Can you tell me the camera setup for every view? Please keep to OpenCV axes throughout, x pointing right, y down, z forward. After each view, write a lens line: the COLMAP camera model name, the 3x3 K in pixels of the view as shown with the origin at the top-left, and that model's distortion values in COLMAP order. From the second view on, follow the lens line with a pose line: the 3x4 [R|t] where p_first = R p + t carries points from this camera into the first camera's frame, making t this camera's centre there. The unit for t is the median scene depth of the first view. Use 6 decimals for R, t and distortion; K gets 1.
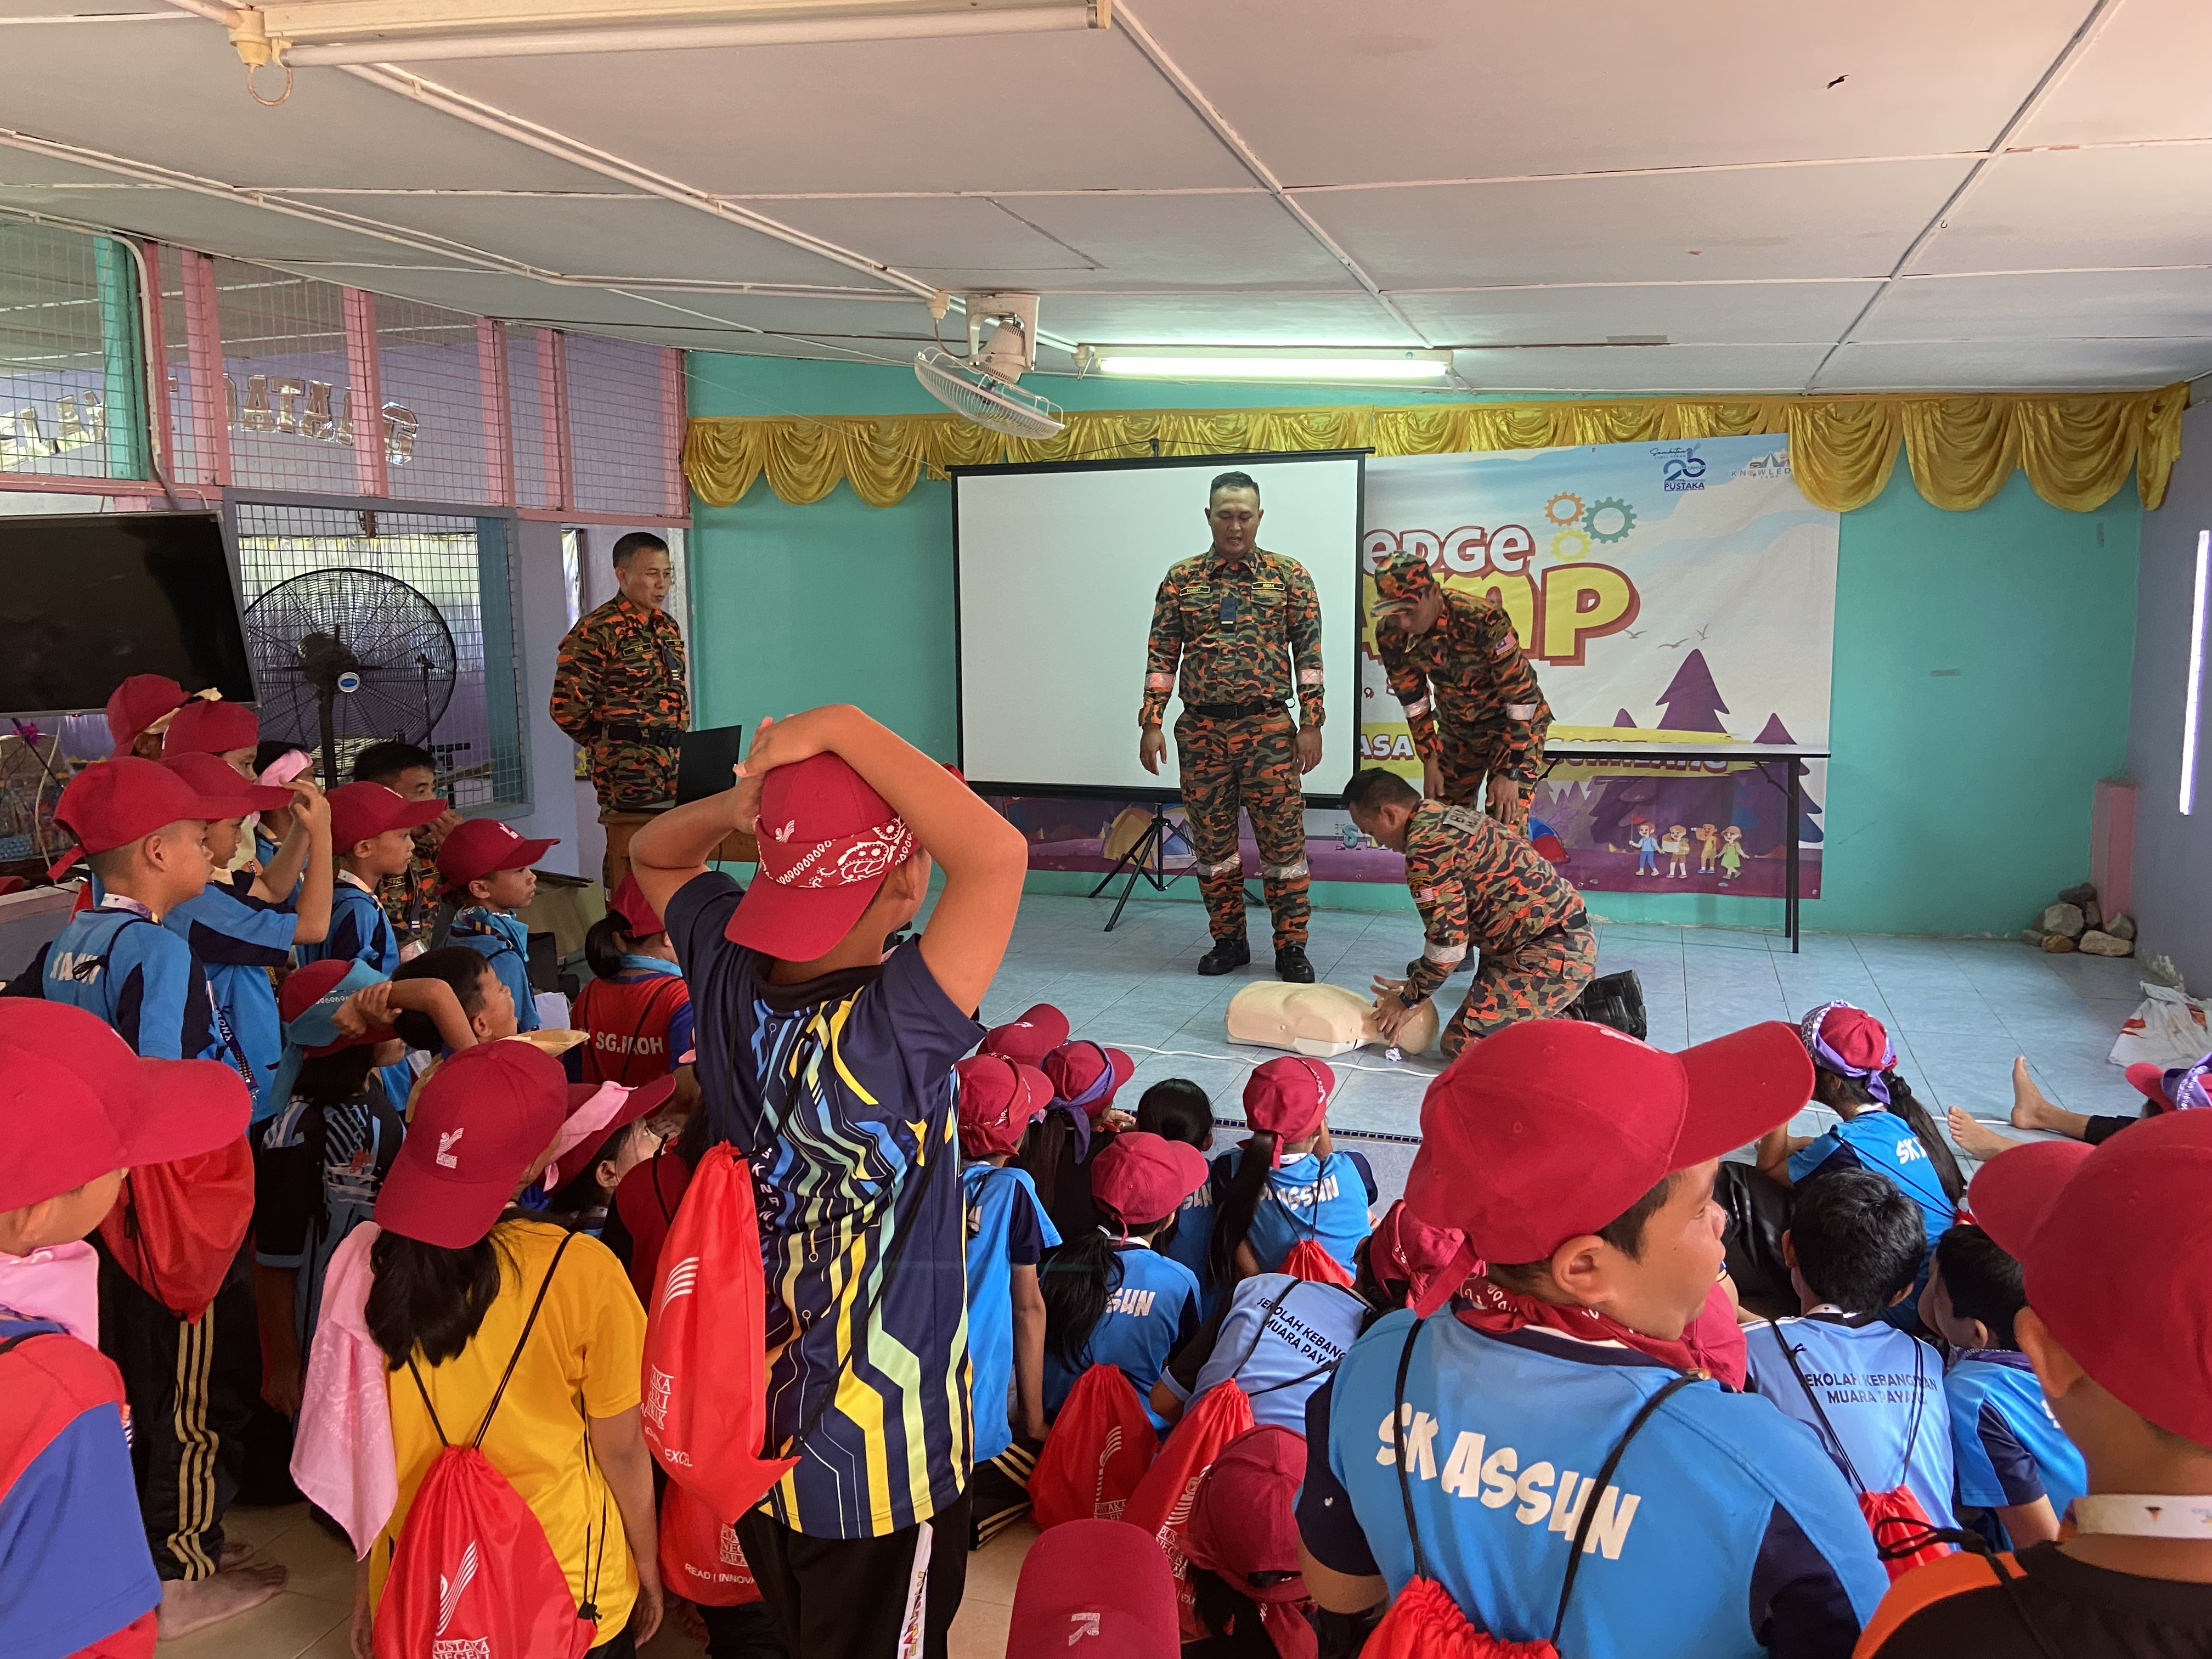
lens RADIAL K [[1680.4, 0, 1099.8], [0, 1680.4, 810.4], [0, 0, 1]] dist [0.123836, -0.140951]
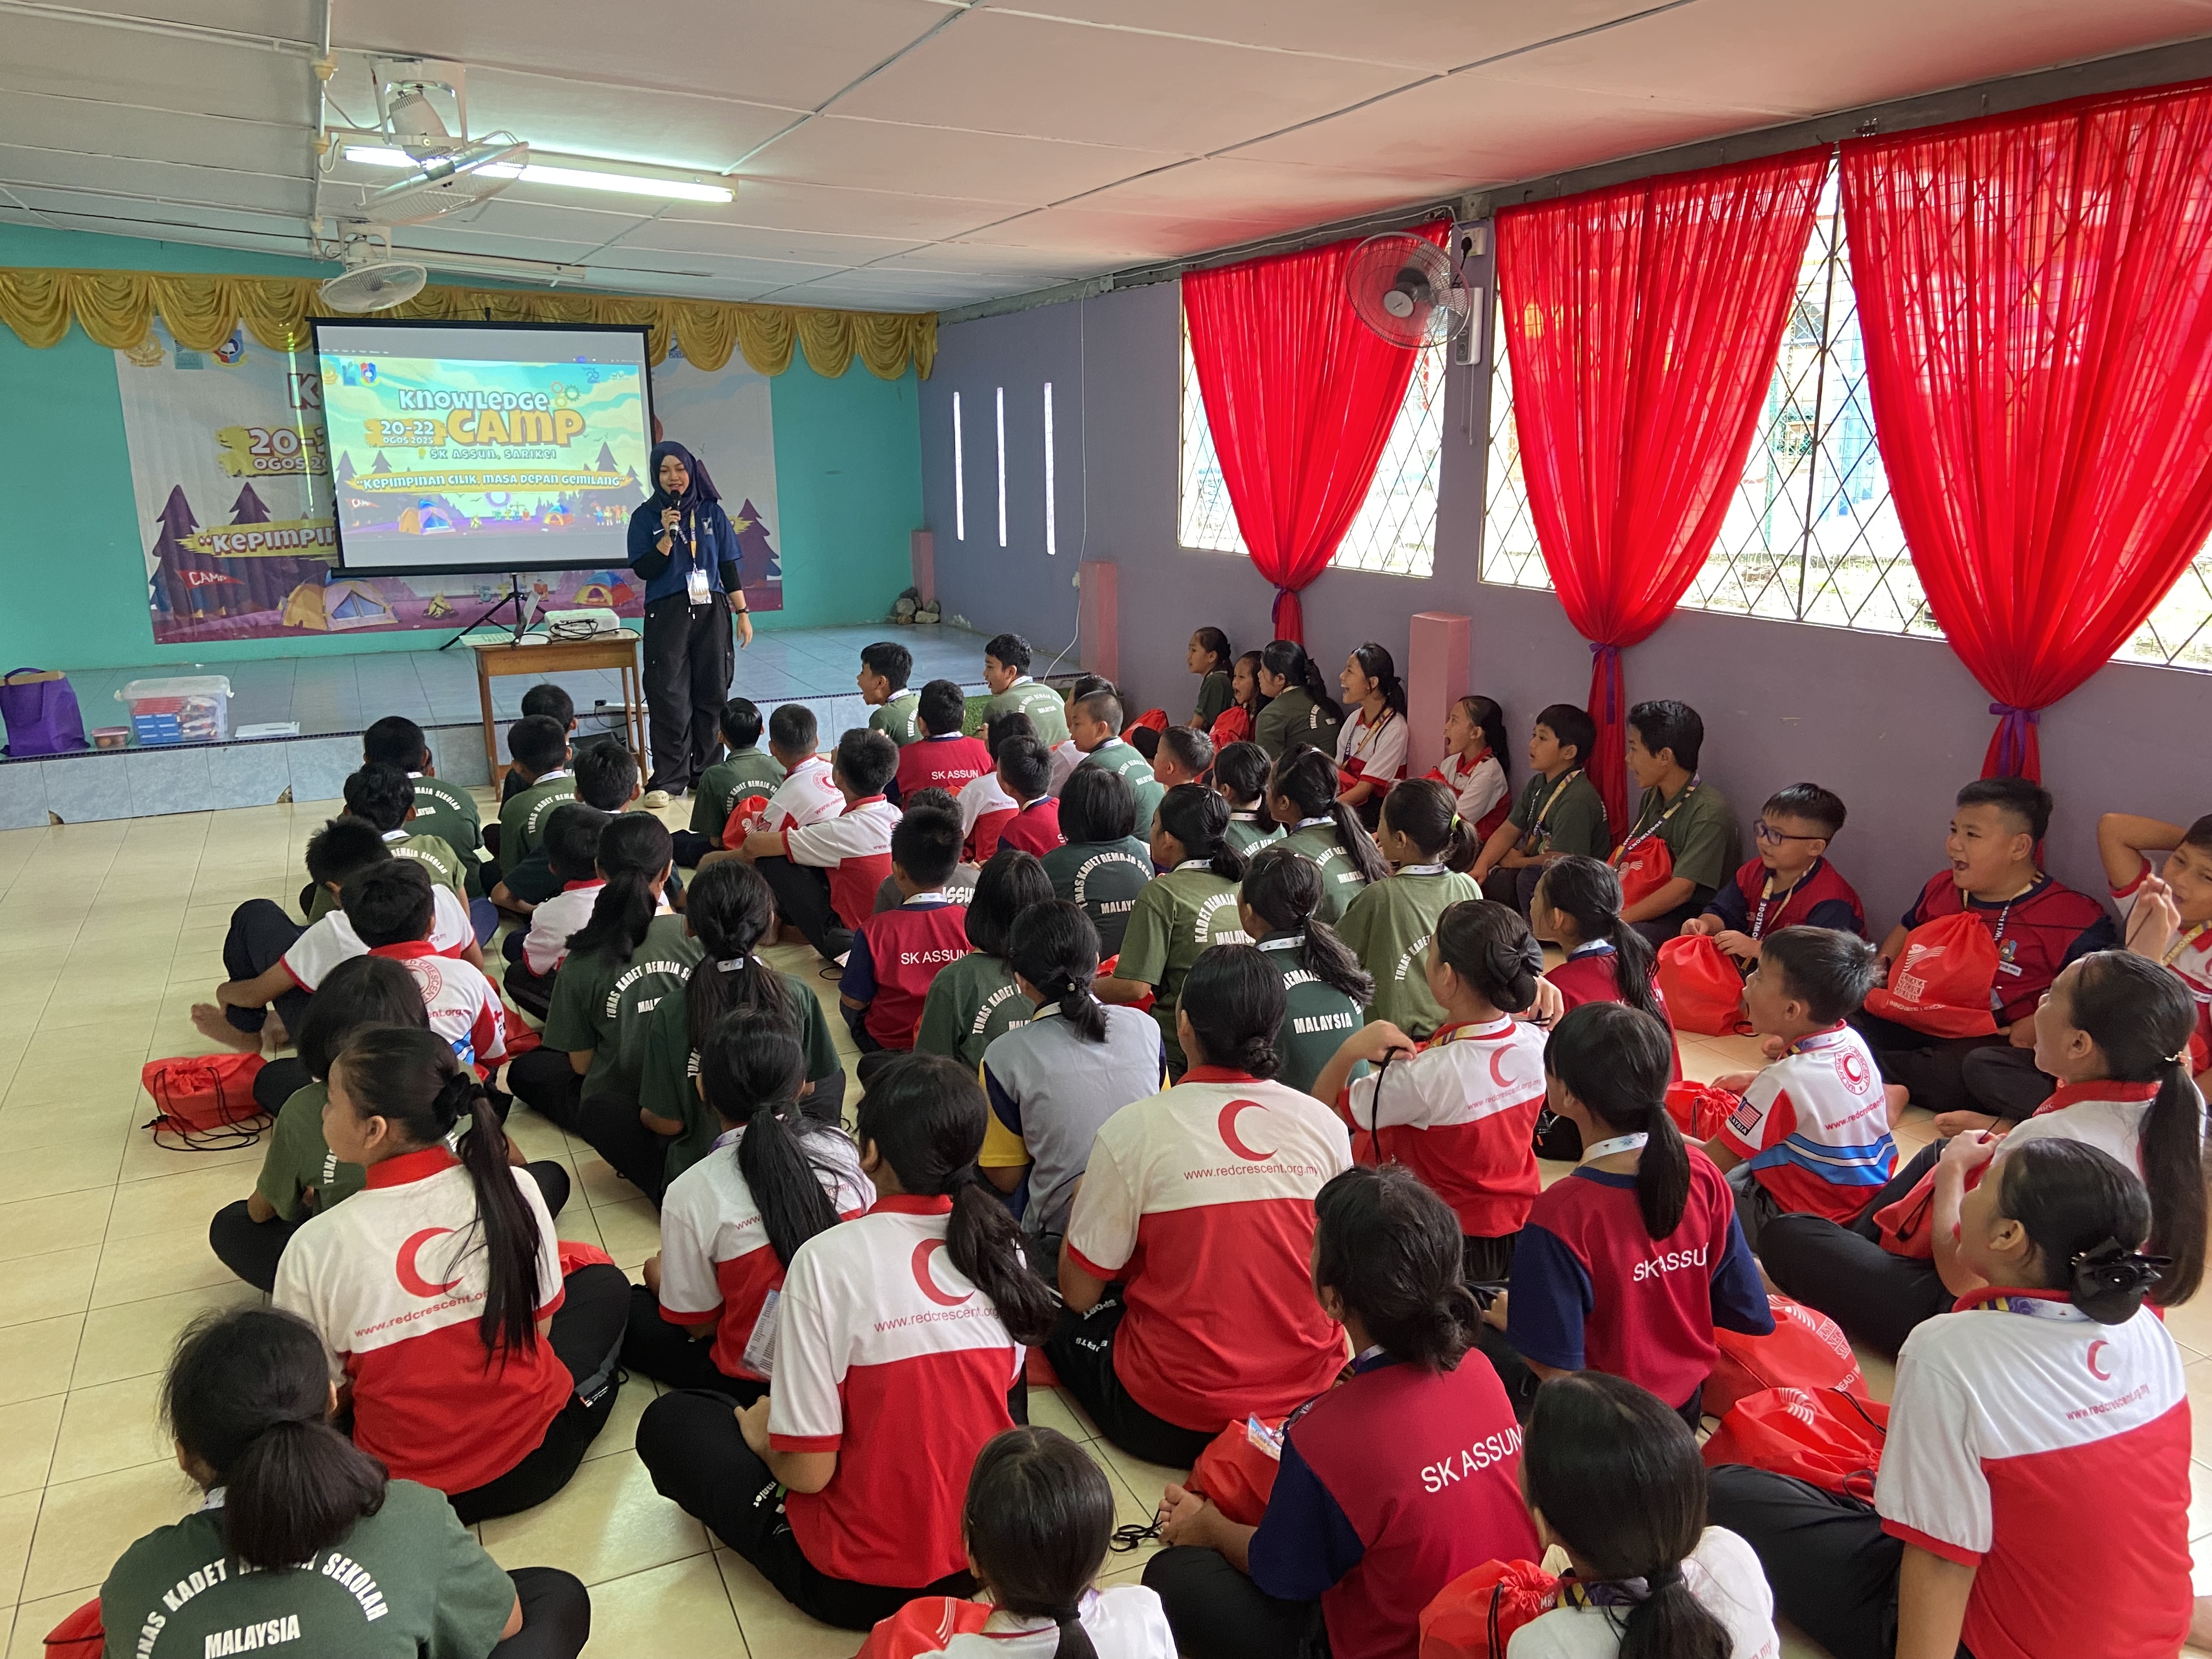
lens RADIAL K [[1680.4, 0, 1107.2], [0, 1680.4, 818.6], [0, 0, 1]] dist [0.123836, -0.140951]
pose [[0.739351, -0.151619, 0.656027, -0.475059], [0.091735, 0.987915, 0.124937, 0.076717], [-0.667041, -0.032192, 0.744325, -0.472363]]
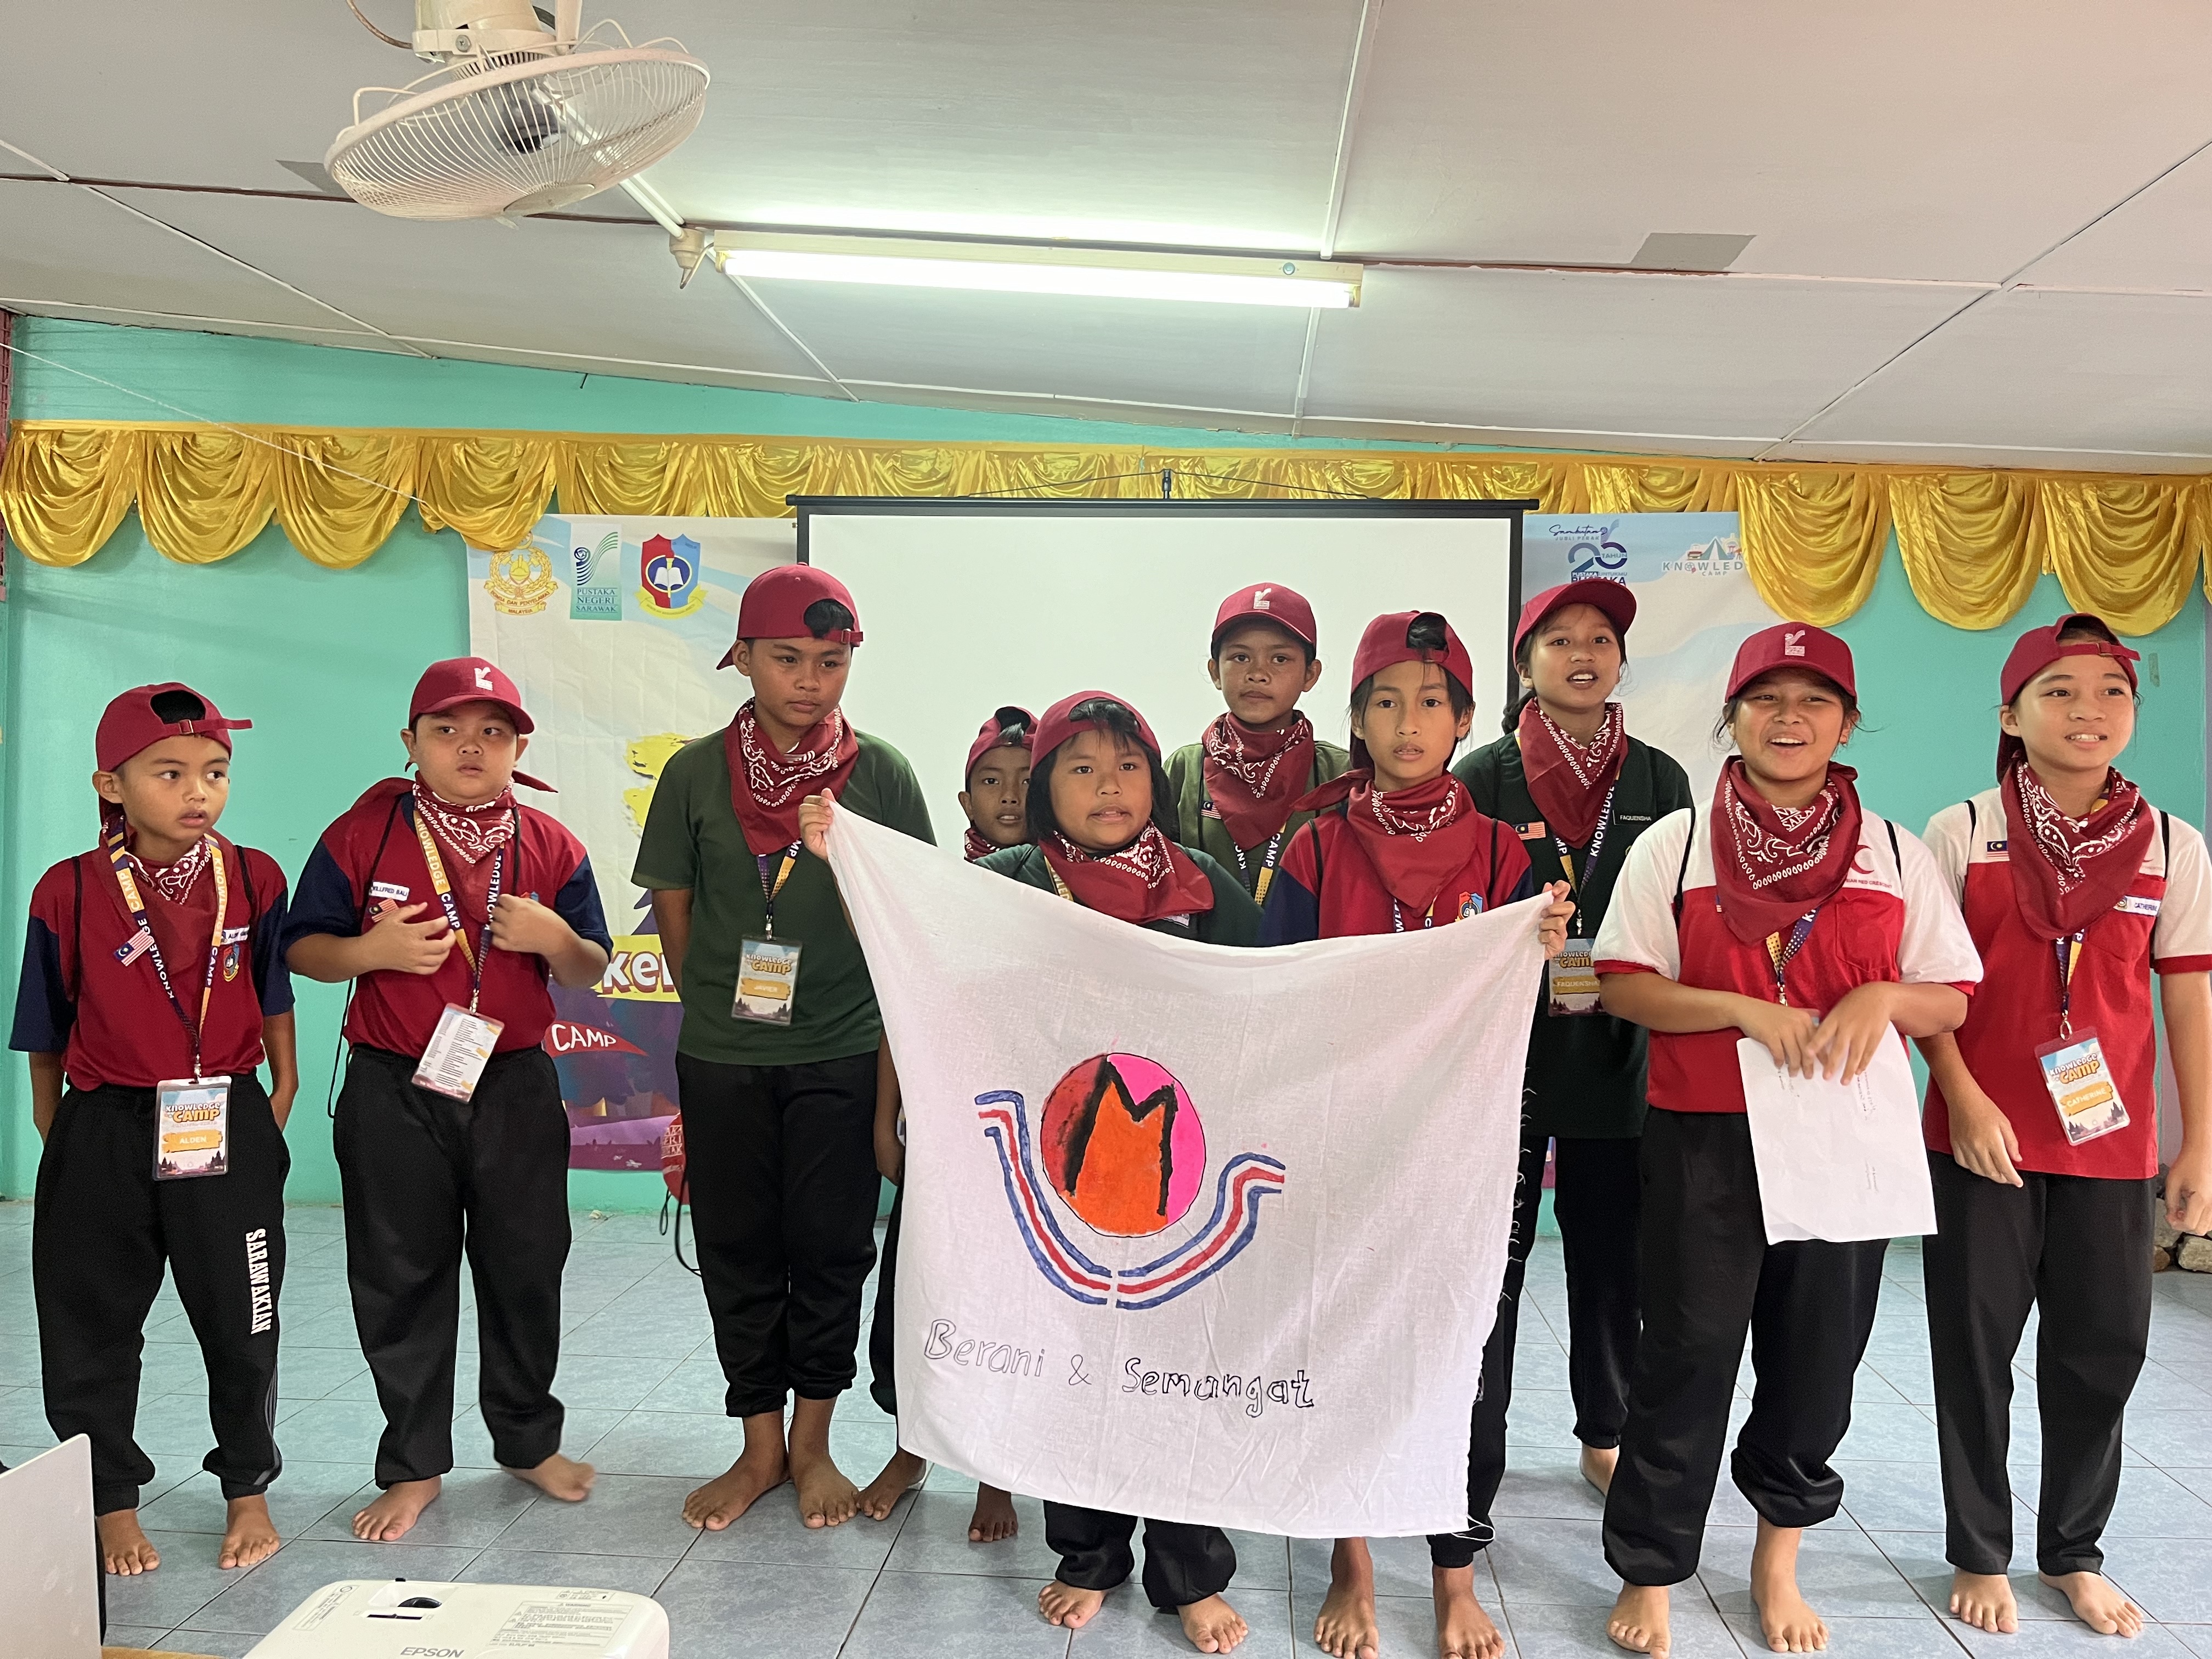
lens RADIAL K [[1690.5, 0, 1112.3], [0, 1690.5, 817.5], [0, 0, 1]] dist [0.030217, -0.032818]
pose [[0.970565, 0.019846, 0.240021, -0.005286], [0.010139, 0.992349, -0.123049, -0.015569], [-0.240627, 0.121861, 0.962938, 0.404321]]
